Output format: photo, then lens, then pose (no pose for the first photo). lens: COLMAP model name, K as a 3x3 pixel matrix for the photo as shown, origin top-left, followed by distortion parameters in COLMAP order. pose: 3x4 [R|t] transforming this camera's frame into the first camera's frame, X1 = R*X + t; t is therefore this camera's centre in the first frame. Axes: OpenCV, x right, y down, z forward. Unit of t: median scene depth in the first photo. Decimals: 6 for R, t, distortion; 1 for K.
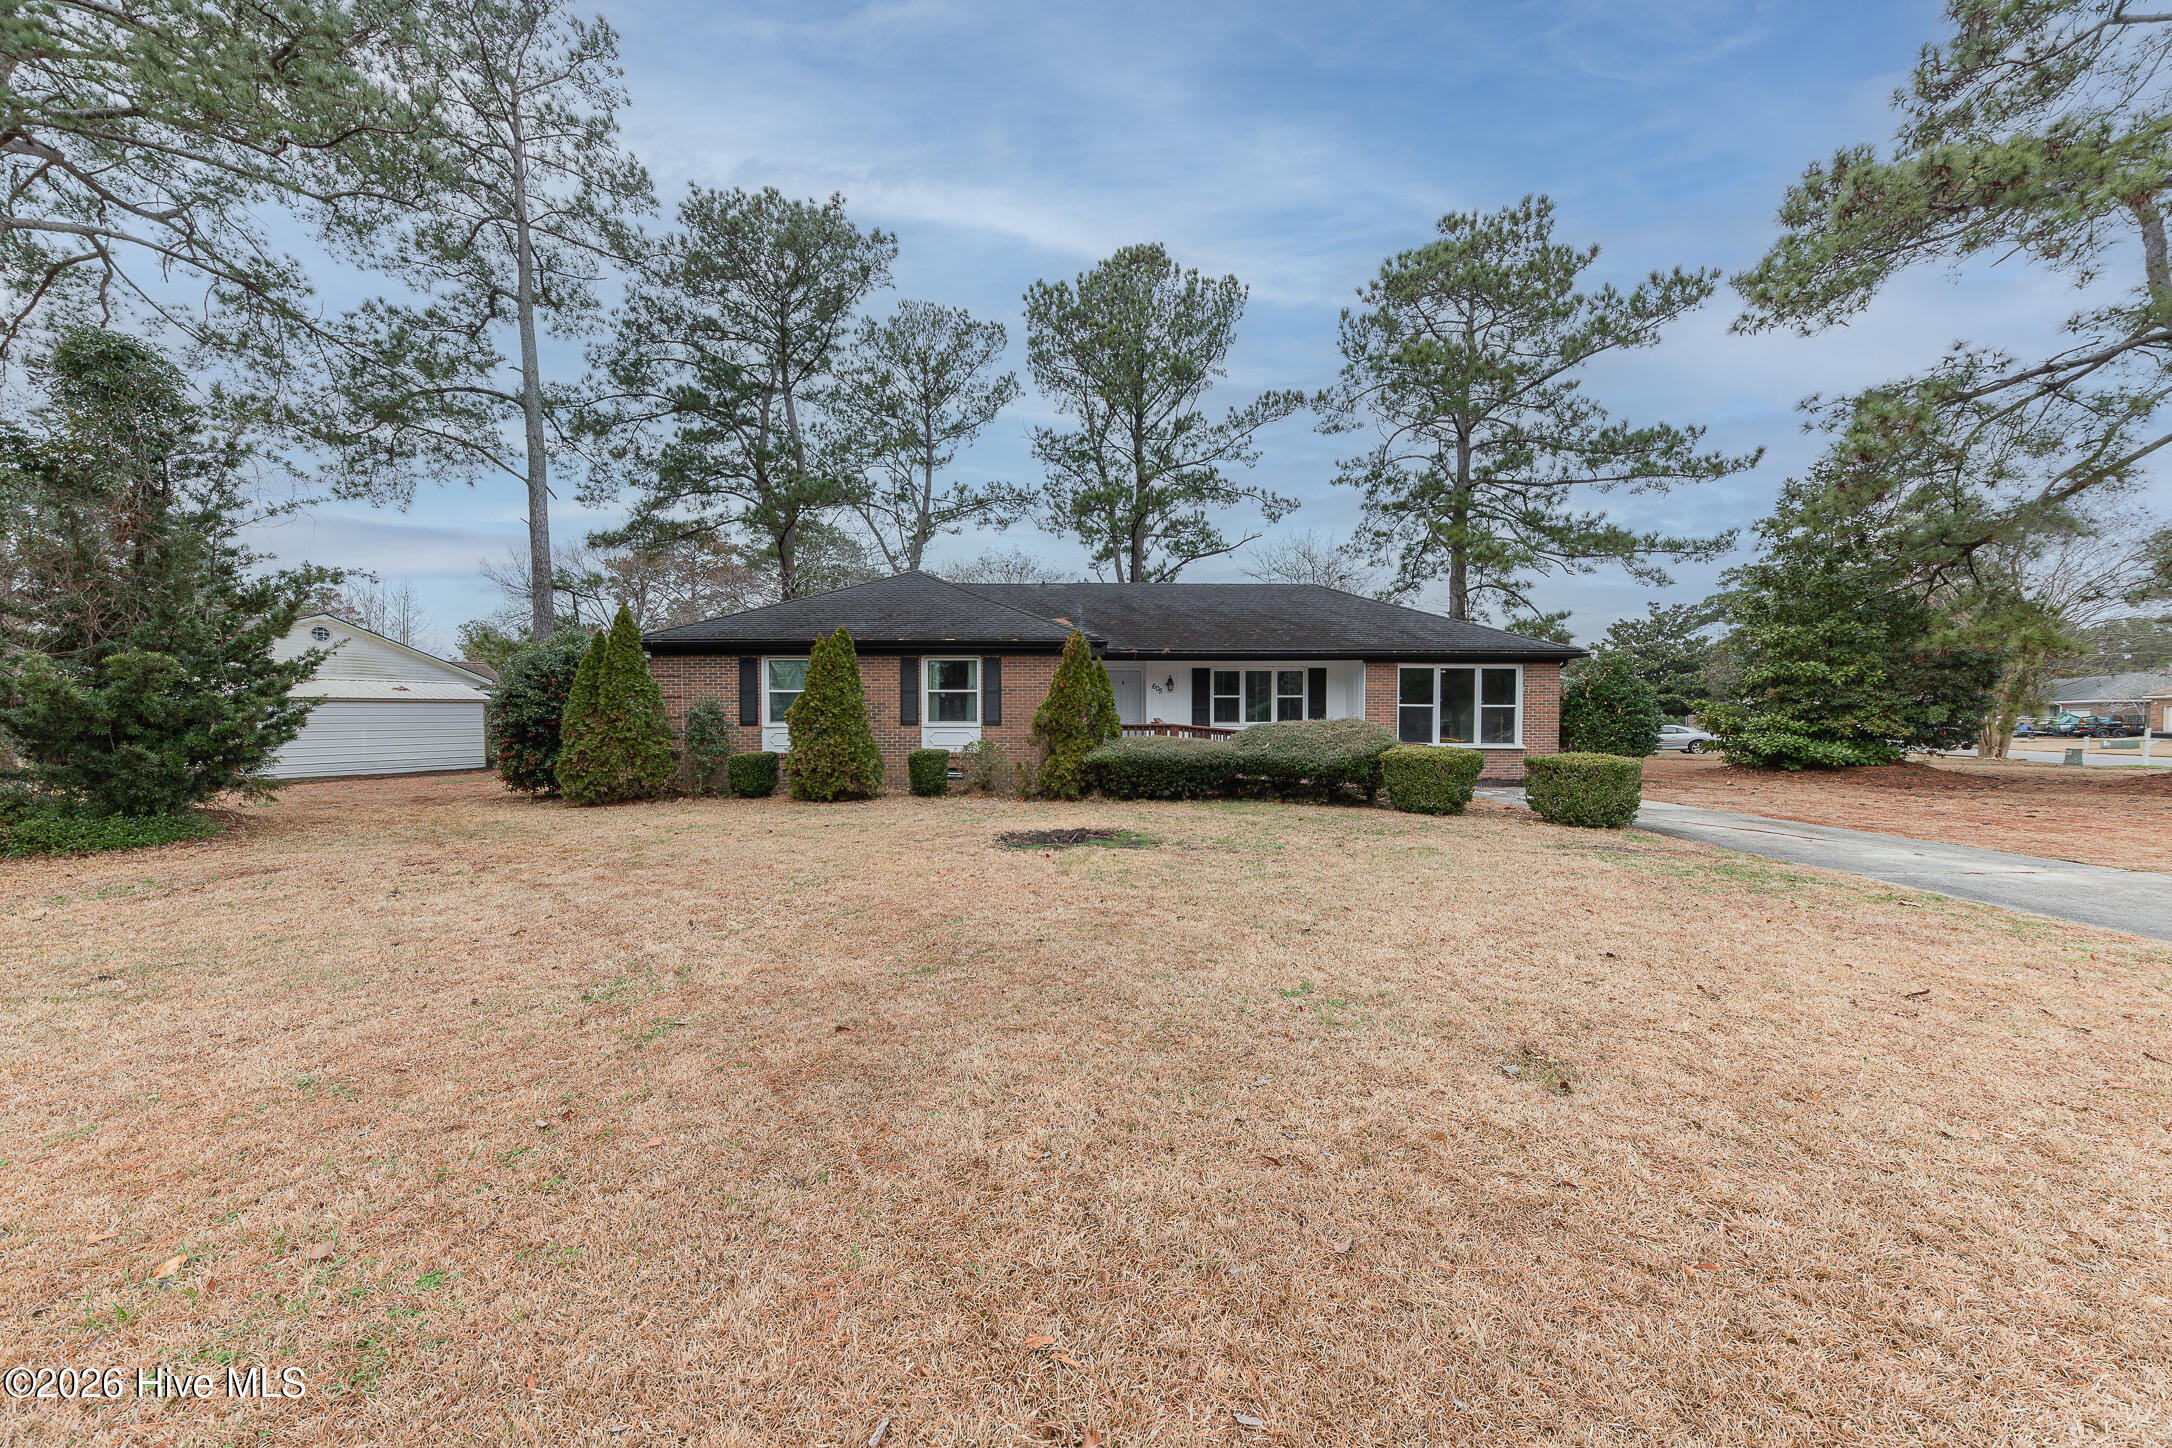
lens RADIAL K [[754.3, 0, 1086.0], [0, 754.3, 724.0], [0, 0, 1]] dist [0.007399, -0.004156]
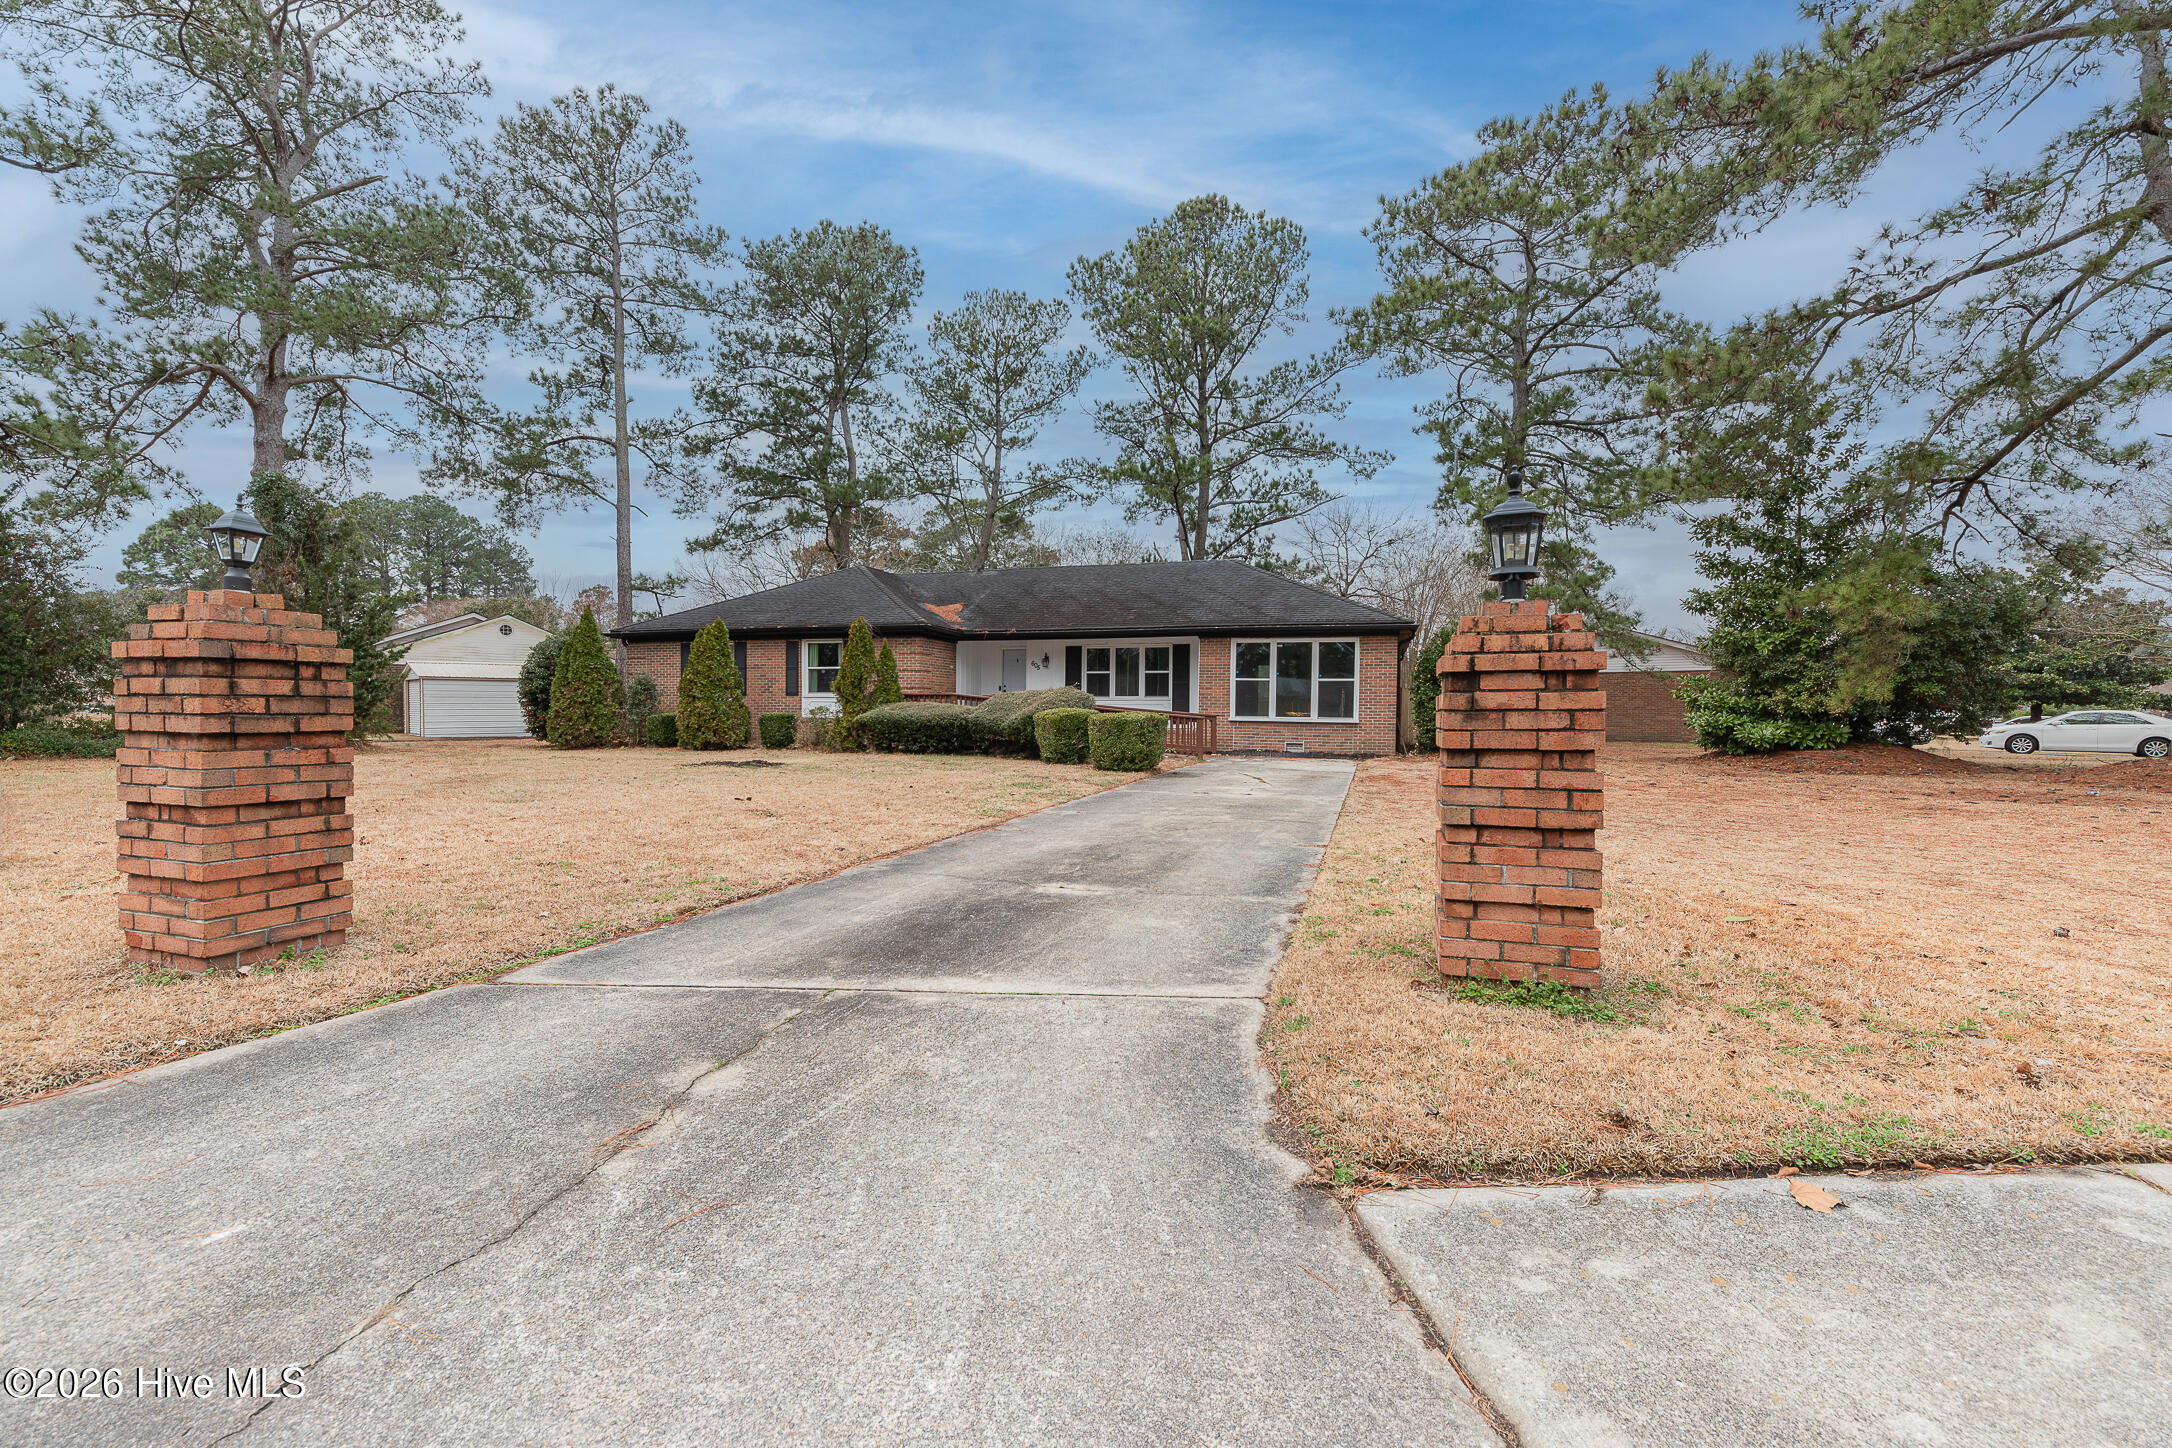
lens RADIAL K [[897.2, 0, 1086.0], [0, 897.2, 724.0], [0, 0, 1]] dist [0.002229, 0.000082]
pose [[0.948675, 0.012061, -0.316022, 0.489991], [-0.009302, 0.999904, 0.010236, 0.020386], [0.316115, -0.006771, 0.948697, -0.179685]]
